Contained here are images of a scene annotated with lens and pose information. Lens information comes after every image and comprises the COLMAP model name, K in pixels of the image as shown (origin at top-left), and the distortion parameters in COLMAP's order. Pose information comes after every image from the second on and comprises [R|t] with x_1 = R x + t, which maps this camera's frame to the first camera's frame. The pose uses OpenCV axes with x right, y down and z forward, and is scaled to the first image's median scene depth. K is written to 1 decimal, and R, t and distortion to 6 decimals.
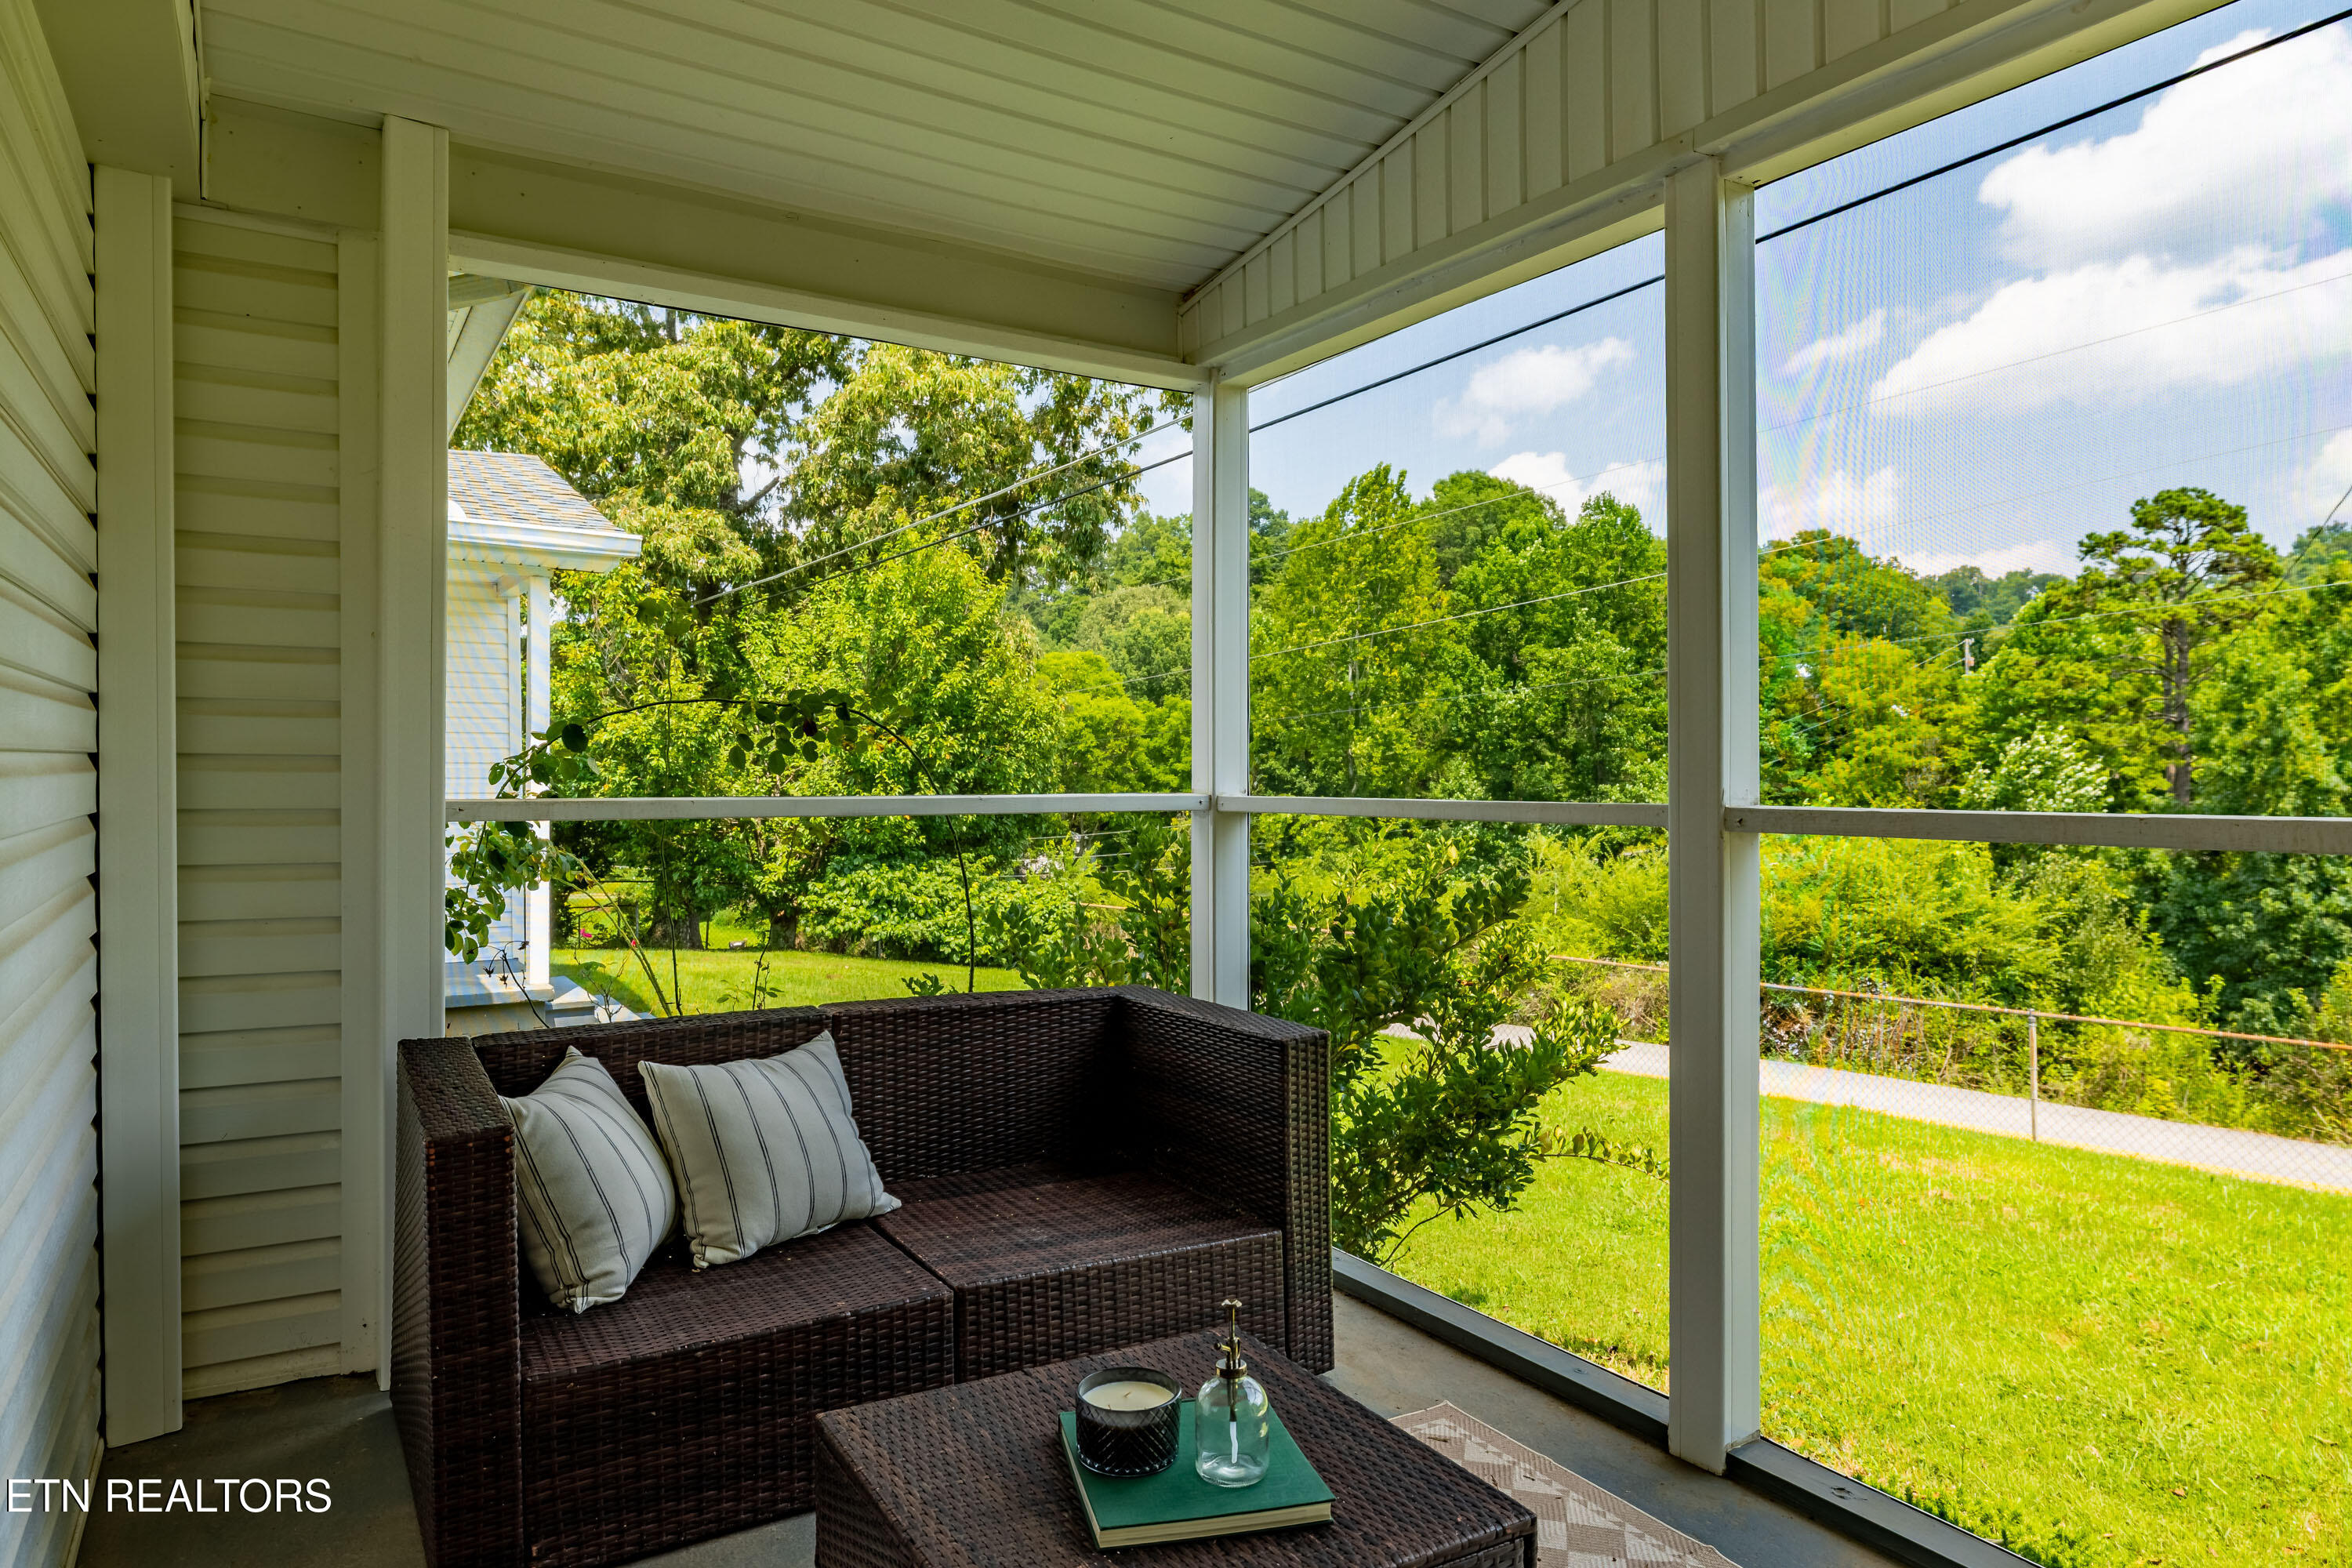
lens RADIAL K [[1423.4, 0, 1164.6], [0, 1423.4, 778.4], [0, 0, 1]] dist [-0.008784, -0.000490]
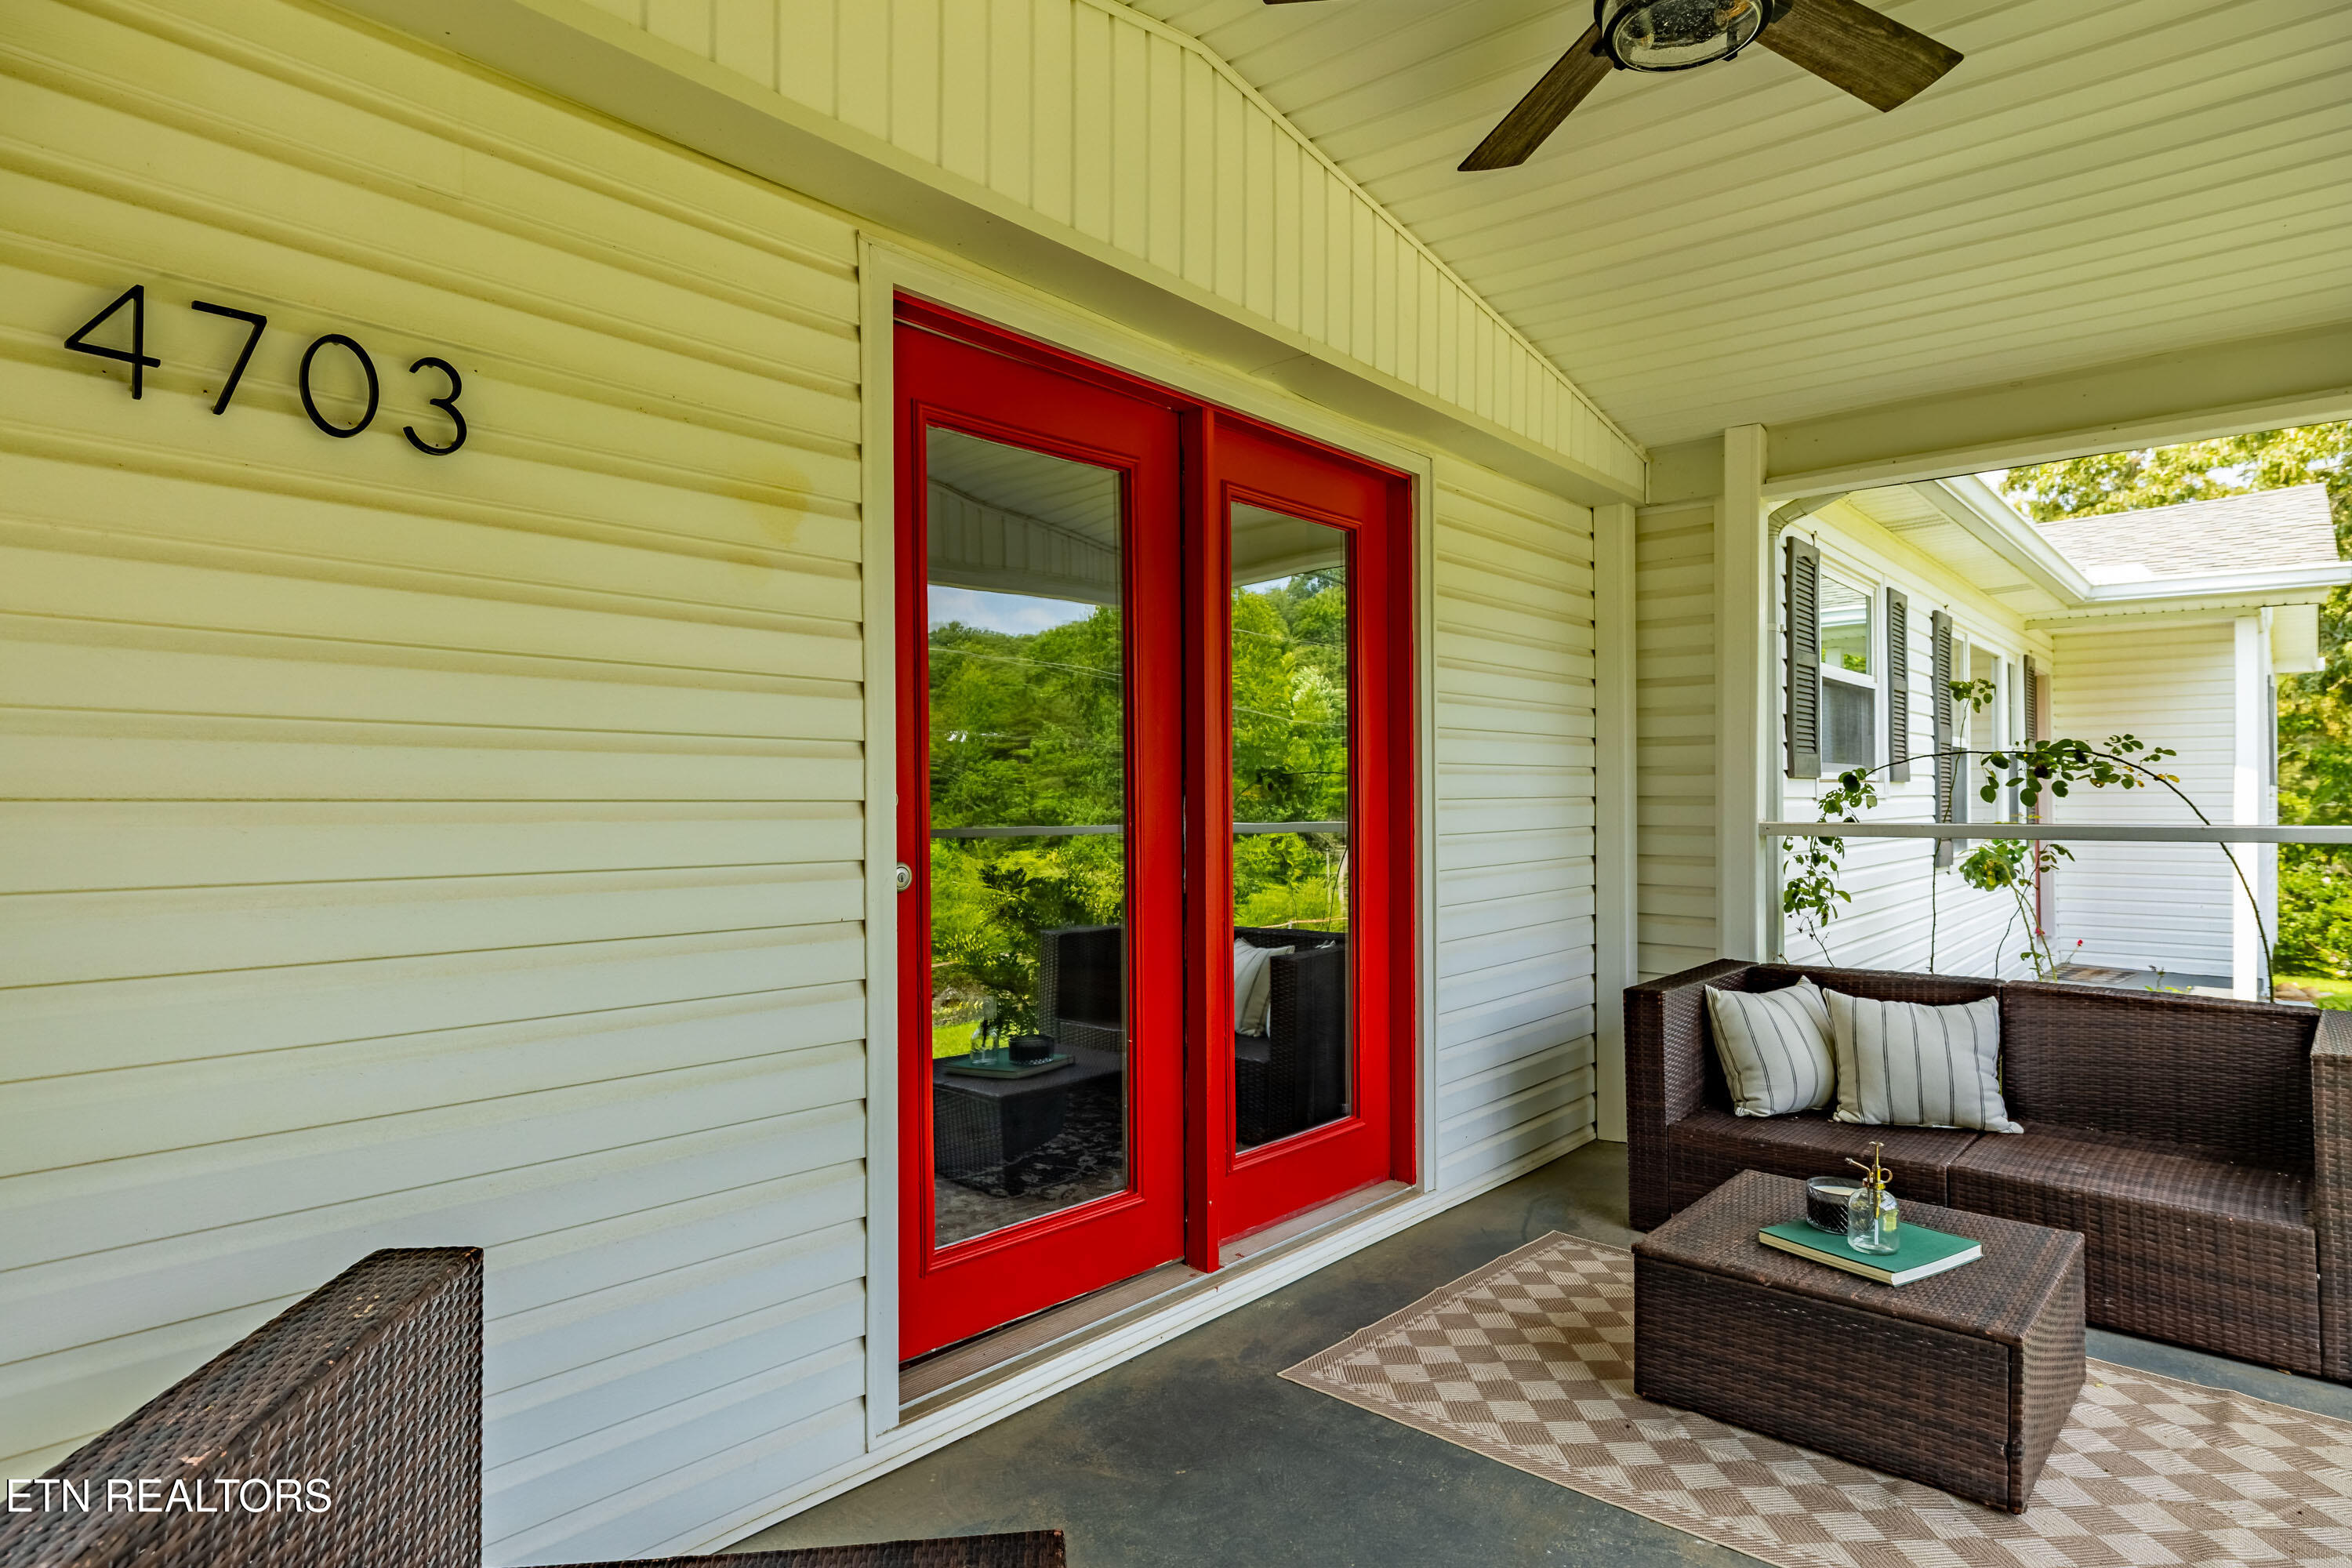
lens RADIAL K [[1295.9, 0, 1176.9], [0, 1295.9, 786.3], [0, 0, 1]] dist [-0.026053, -0.000422]
pose [[0.308126, -0.012012, -0.951270, 0.758240], [-0.003522, 0.999899, -0.013767, -0.004126], [0.951339, 0.007592, 0.308053, -0.127880]]
